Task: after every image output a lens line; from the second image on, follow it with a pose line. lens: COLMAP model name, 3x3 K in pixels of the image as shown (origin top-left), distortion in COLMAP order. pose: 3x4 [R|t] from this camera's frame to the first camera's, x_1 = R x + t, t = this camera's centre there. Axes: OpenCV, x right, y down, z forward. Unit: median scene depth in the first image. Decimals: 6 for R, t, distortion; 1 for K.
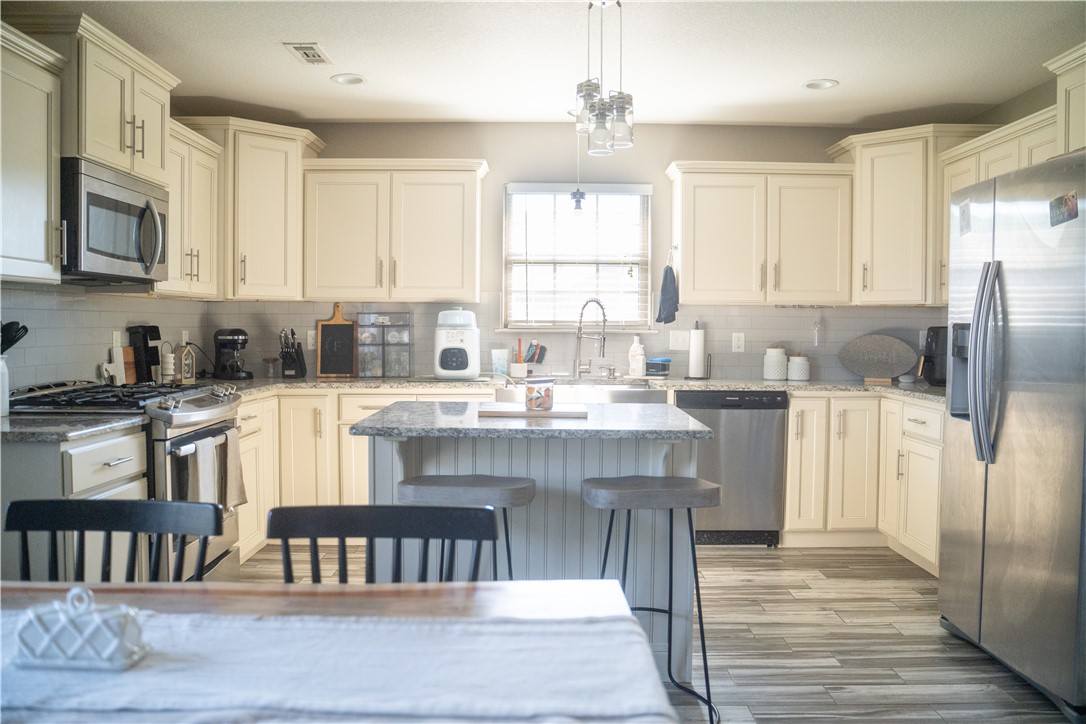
lens RADIAL K [[863.8, 0, 543.0], [0, 863.8, 362.0], [0, 0, 1]] dist [-0.061467, 0.010716]
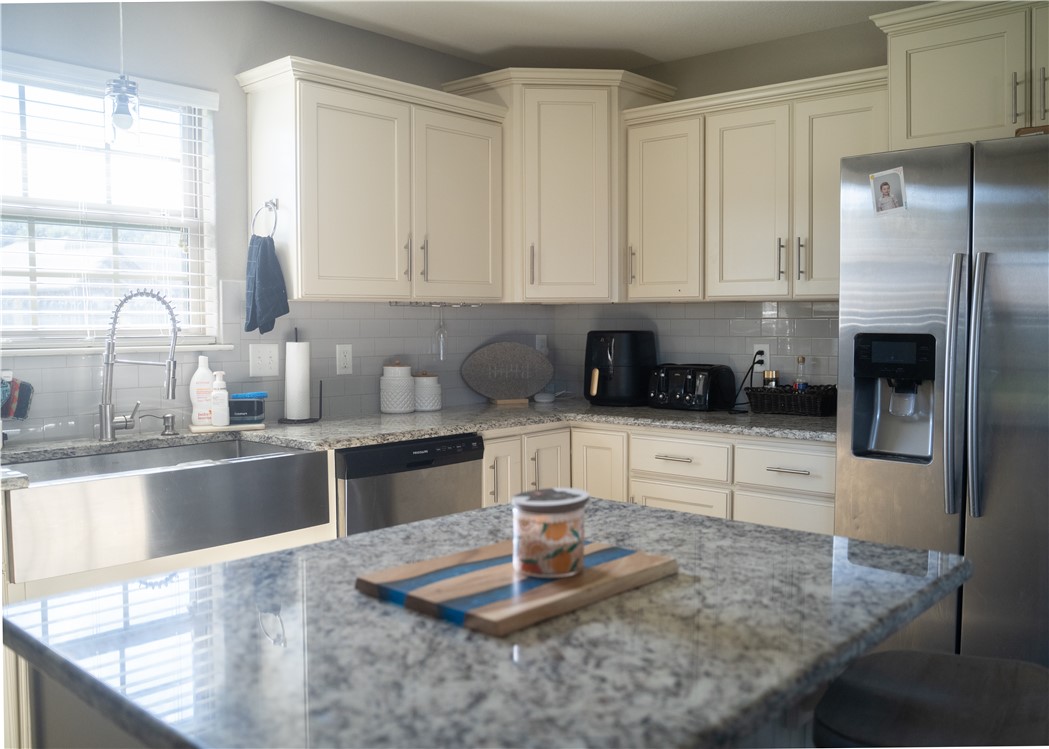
lens RADIAL K [[923.3, 0, 553.3], [0, 923.3, 372.6], [0, 0, 1]] dist [-0.076175, 0.020149]
pose [[0.653546, -0.051049, 0.755164, -0.208701], [0.036408, 0.998688, 0.036003, -0.034305], [-0.756011, 0.003965, 0.654547, 0.461112]]
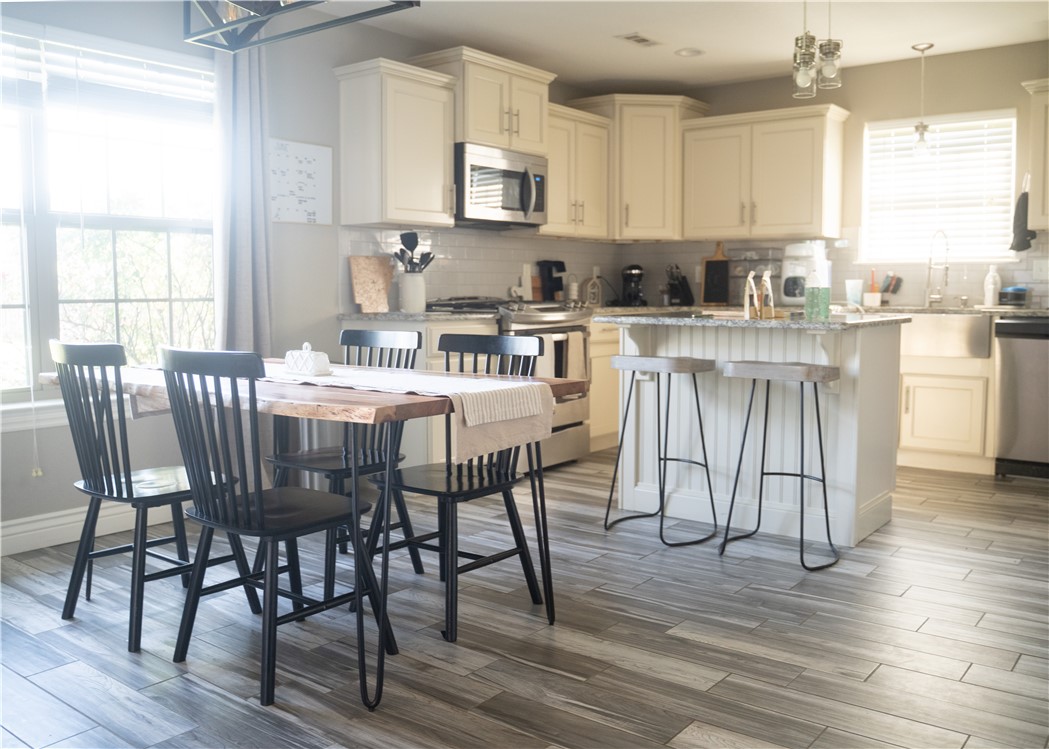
lens RADIAL K [[923.3, 0, 553.3], [0, 923.3, 372.6], [0, 0, 1]] dist [-0.076175, 0.020149]
pose [[0.804643, 0.044830, -0.592064, 0.345892], [-0.016239, 0.998434, 0.053529, 0.047650], [0.593536, -0.033457, 0.804111, -0.144470]]
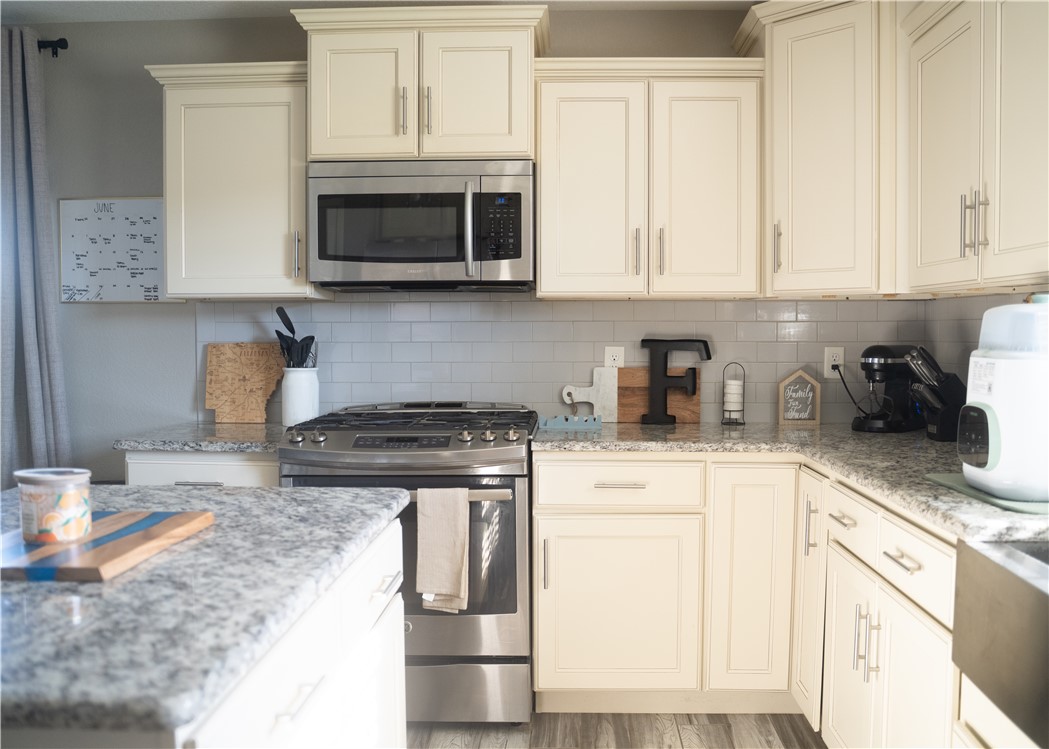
lens RADIAL K [[923.3, 0, 553.3], [0, 923.3, 372.6], [0, 0, 1]] dist [-0.076175, 0.020149]
pose [[-0.015070, 0.026354, -0.999539, 0.288175], [-0.041255, 0.998785, 0.026956, -0.027091], [0.999035, 0.041642, -0.013964, 0.787809]]
